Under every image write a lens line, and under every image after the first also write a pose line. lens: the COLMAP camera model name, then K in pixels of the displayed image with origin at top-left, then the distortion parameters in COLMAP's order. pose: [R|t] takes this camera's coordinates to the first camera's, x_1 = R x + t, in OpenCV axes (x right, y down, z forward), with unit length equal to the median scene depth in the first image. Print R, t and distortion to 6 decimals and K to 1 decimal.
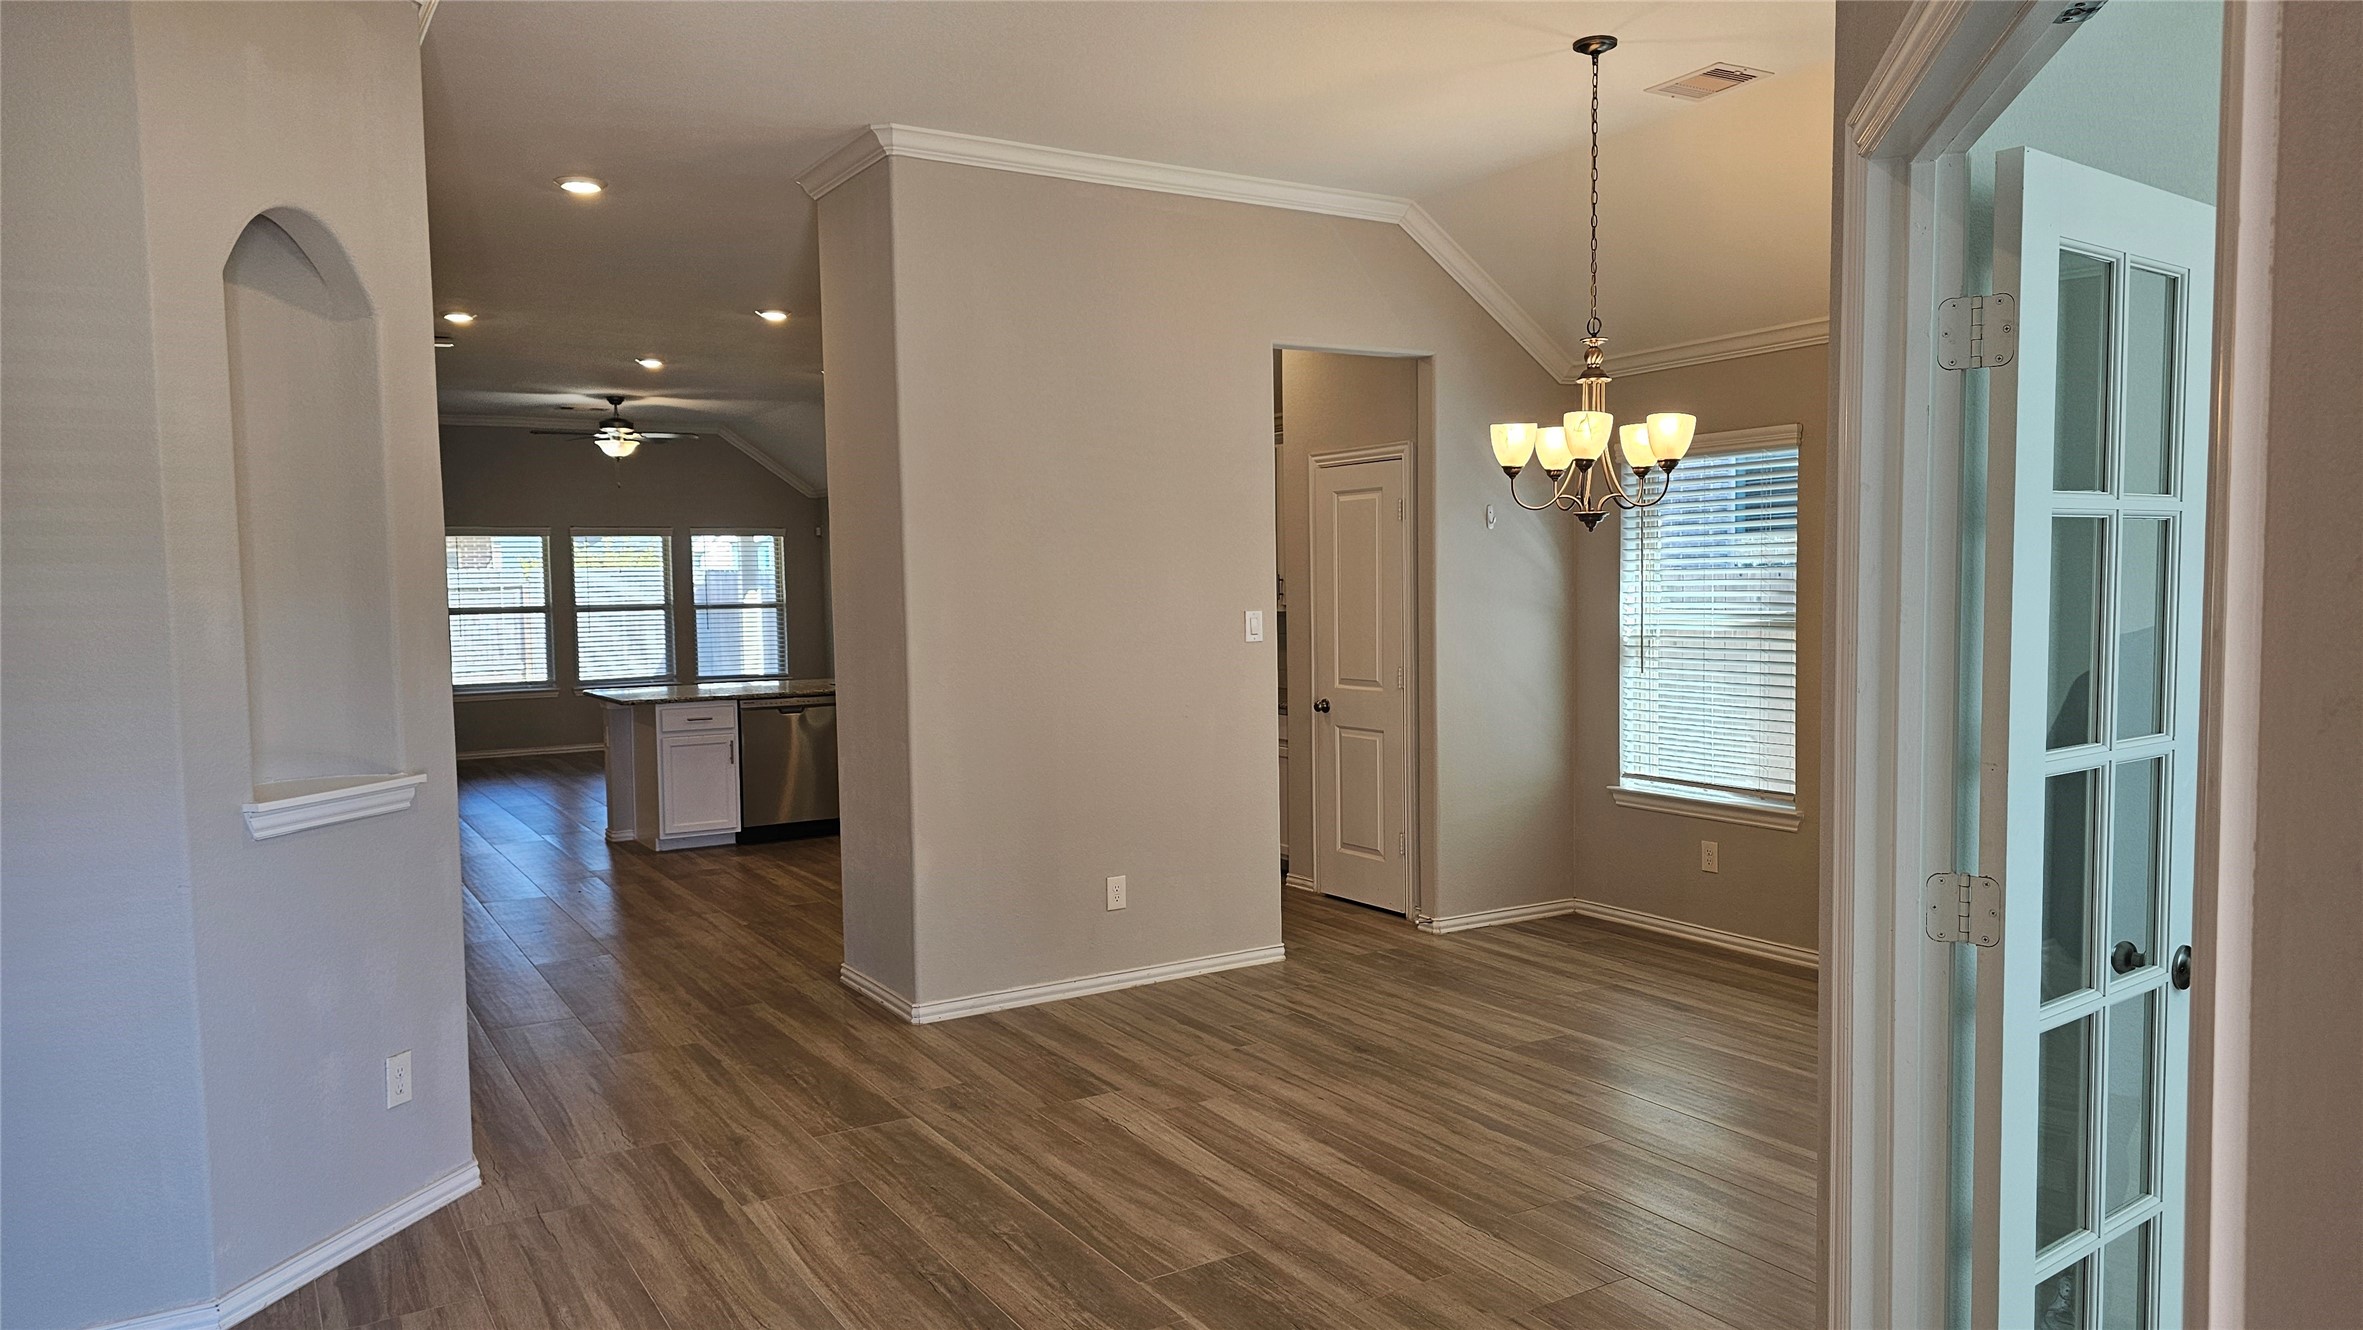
lens RADIAL K [[1574.2, 0, 1209.1], [0, 1574.2, 664.7], [0, 0, 1]] dist [0.059307, -0.046680]
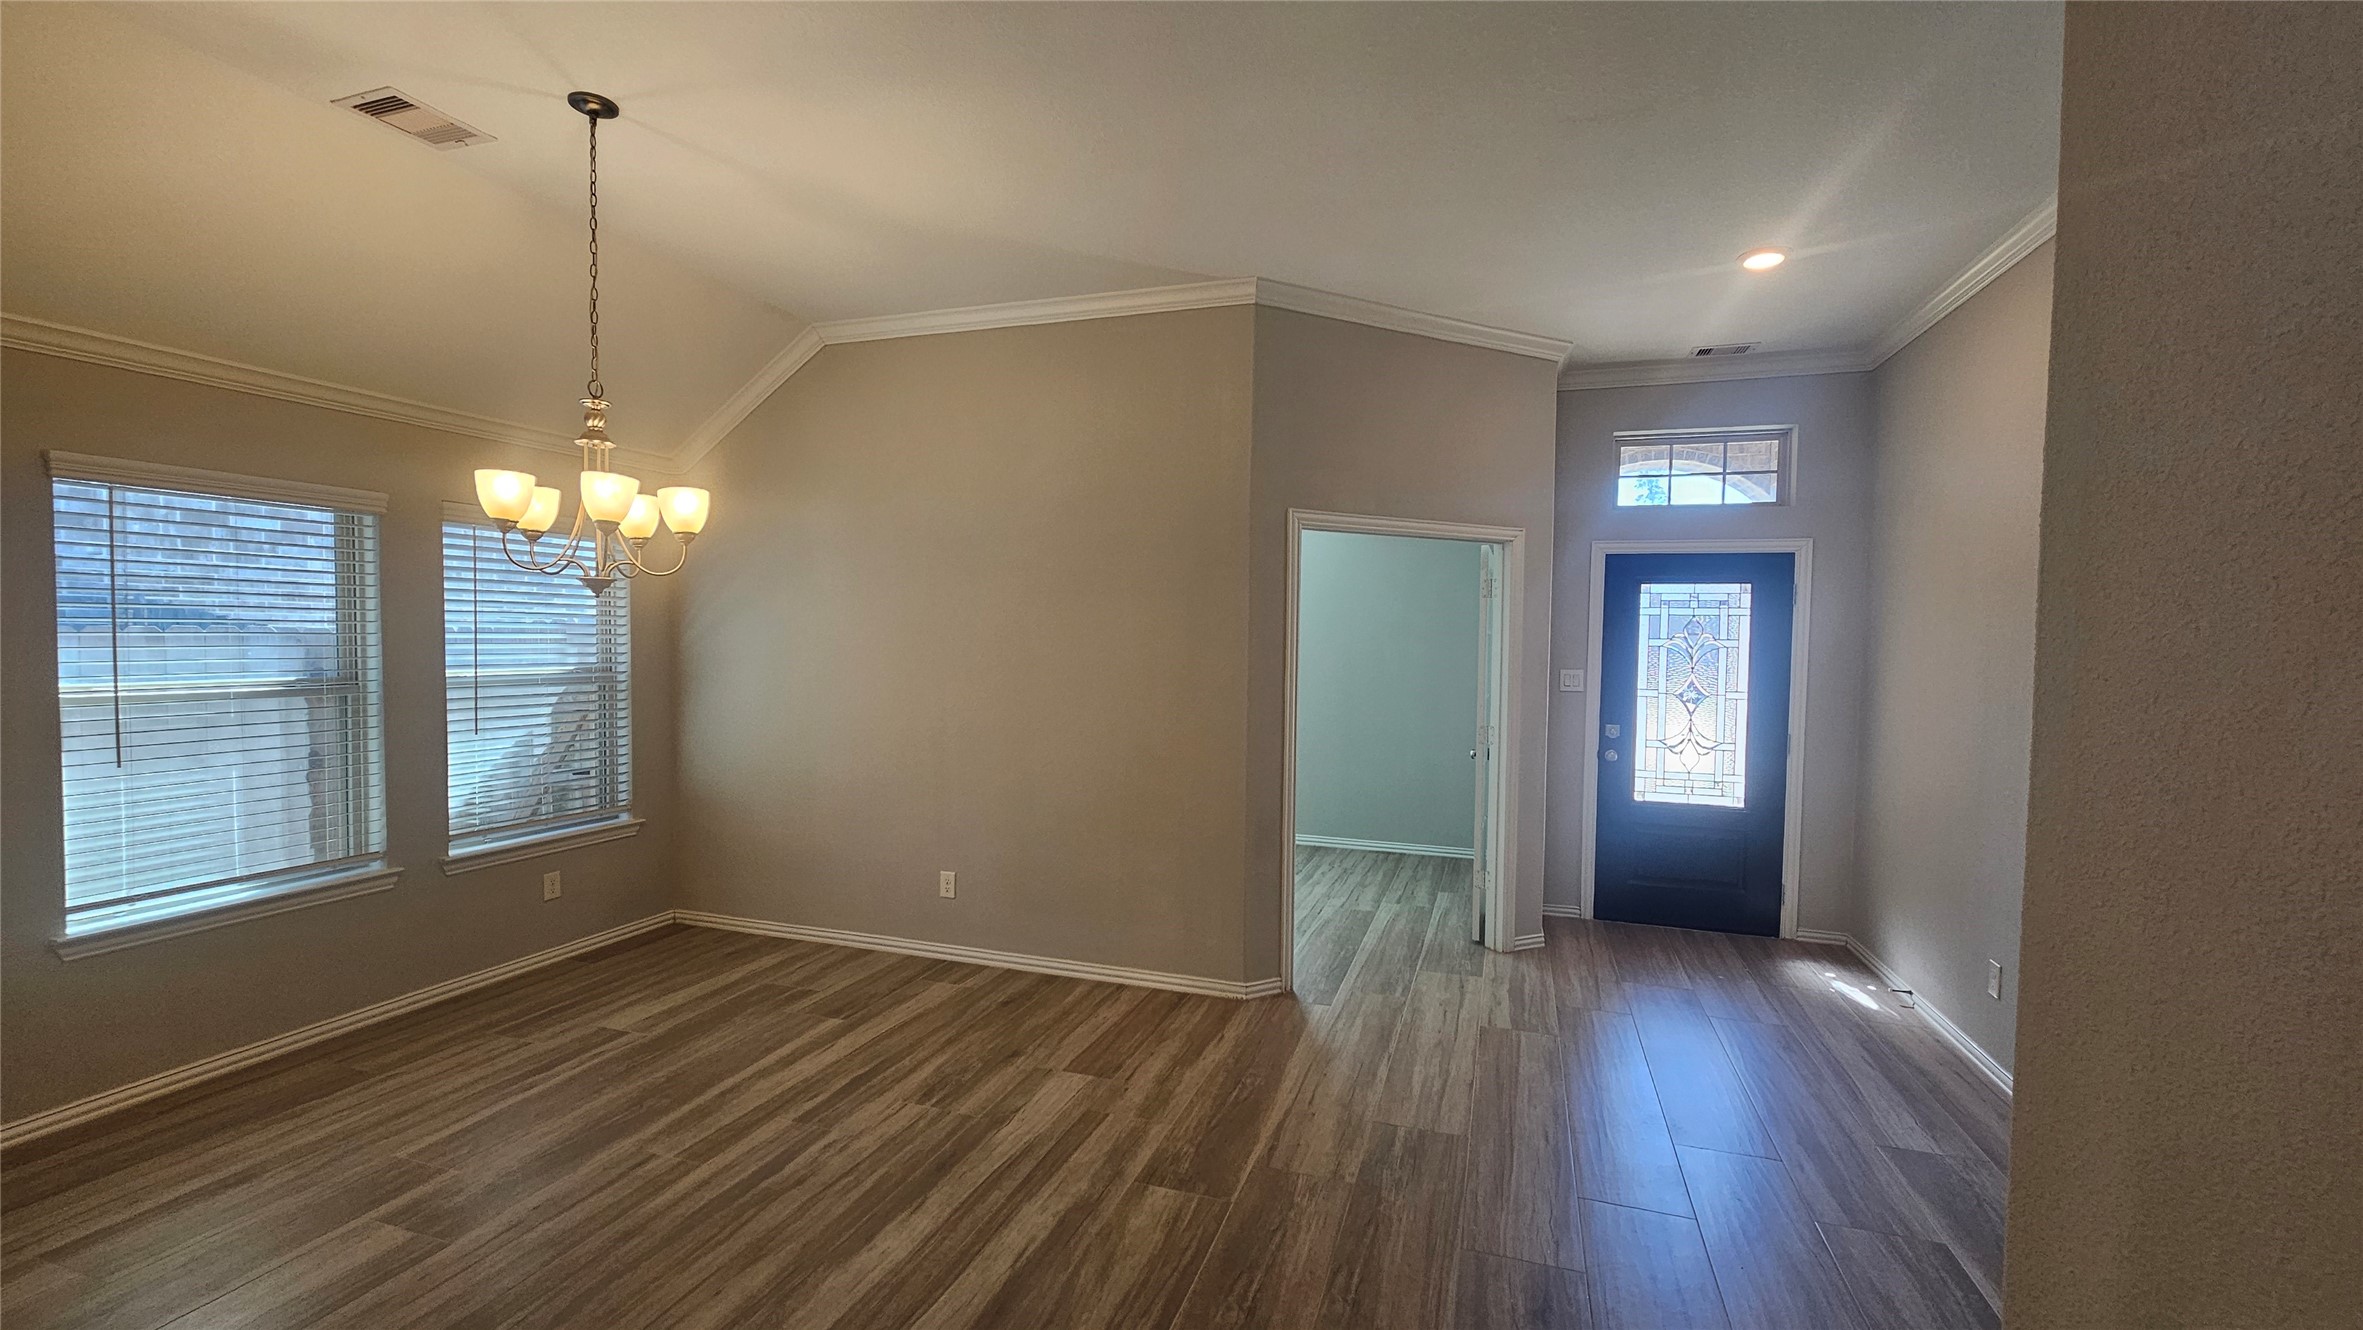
lens RADIAL K [[960.0, 0, 1190.8], [0, 960.0, 658.6], [0, 0, 1]] dist [-0.001439, 0.000640]
pose [[-0.636165, -0.008509, 0.771506, -0.420753], [0.038480, 0.998345, 0.042740, -0.053872], [-0.770593, 0.056878, -0.634785, 1.025268]]
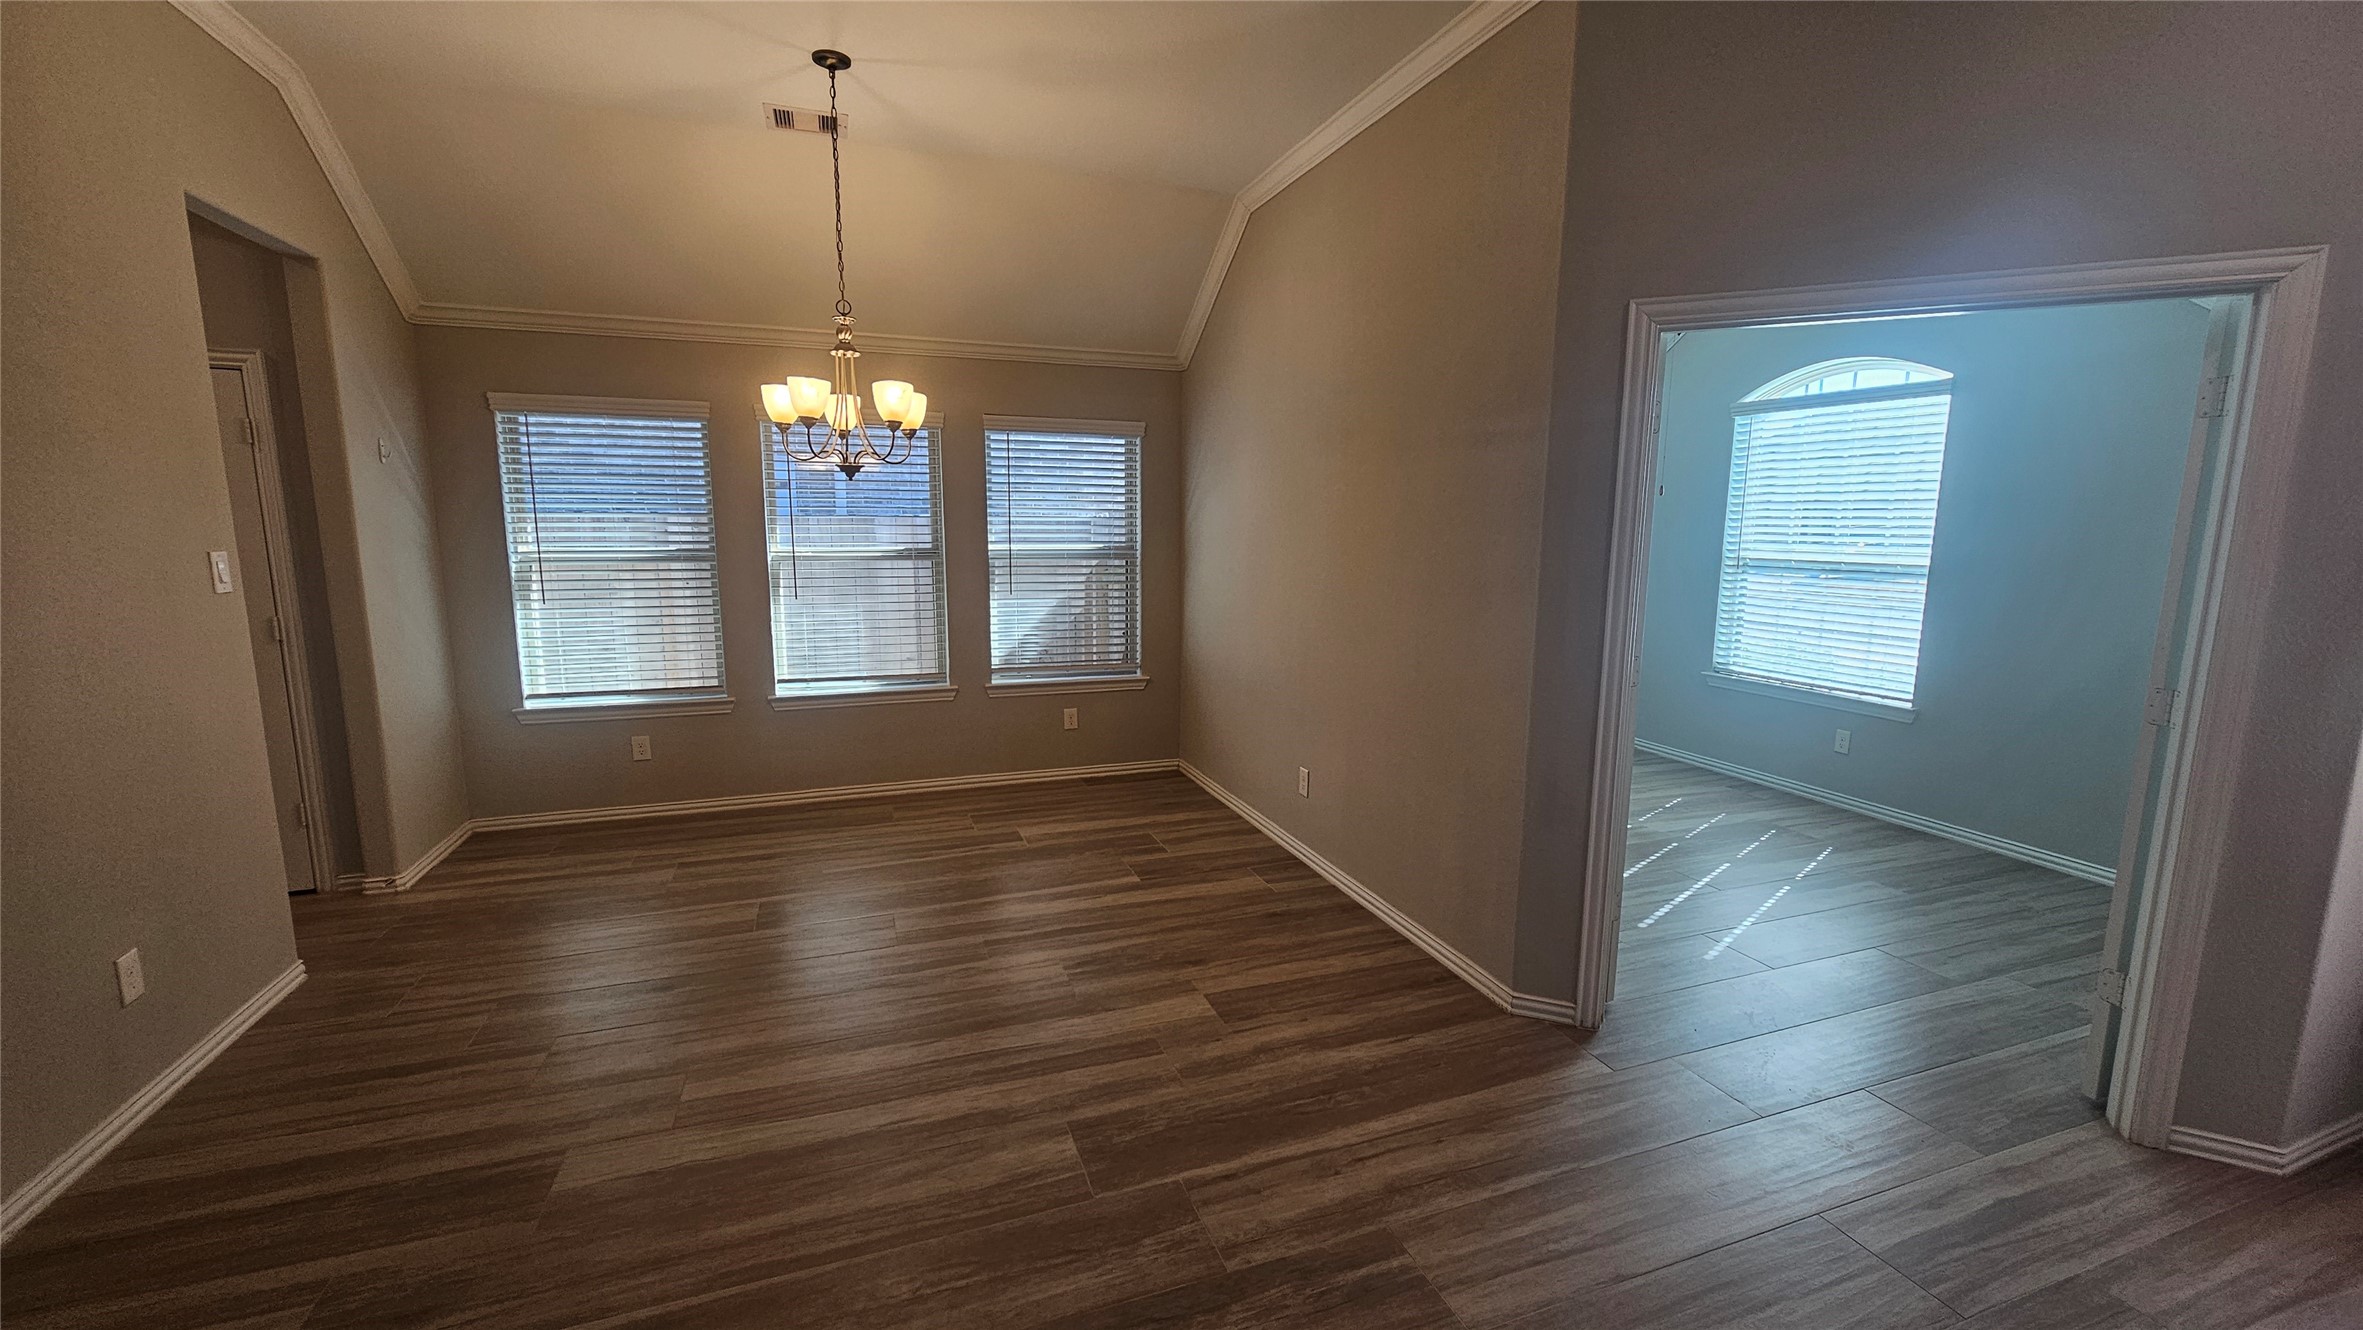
lens RADIAL K [[960.0, 0, 1197.7], [0, 960.0, 663.9], [0, 0, 1]] dist [-0.001439, 0.000640]
pose [[0.200772, -0.126900, 0.971384, -0.411467], [0.041140, 0.991792, 0.121063, -0.021493], [-0.978774, 0.015657, 0.204345, 0.551457]]
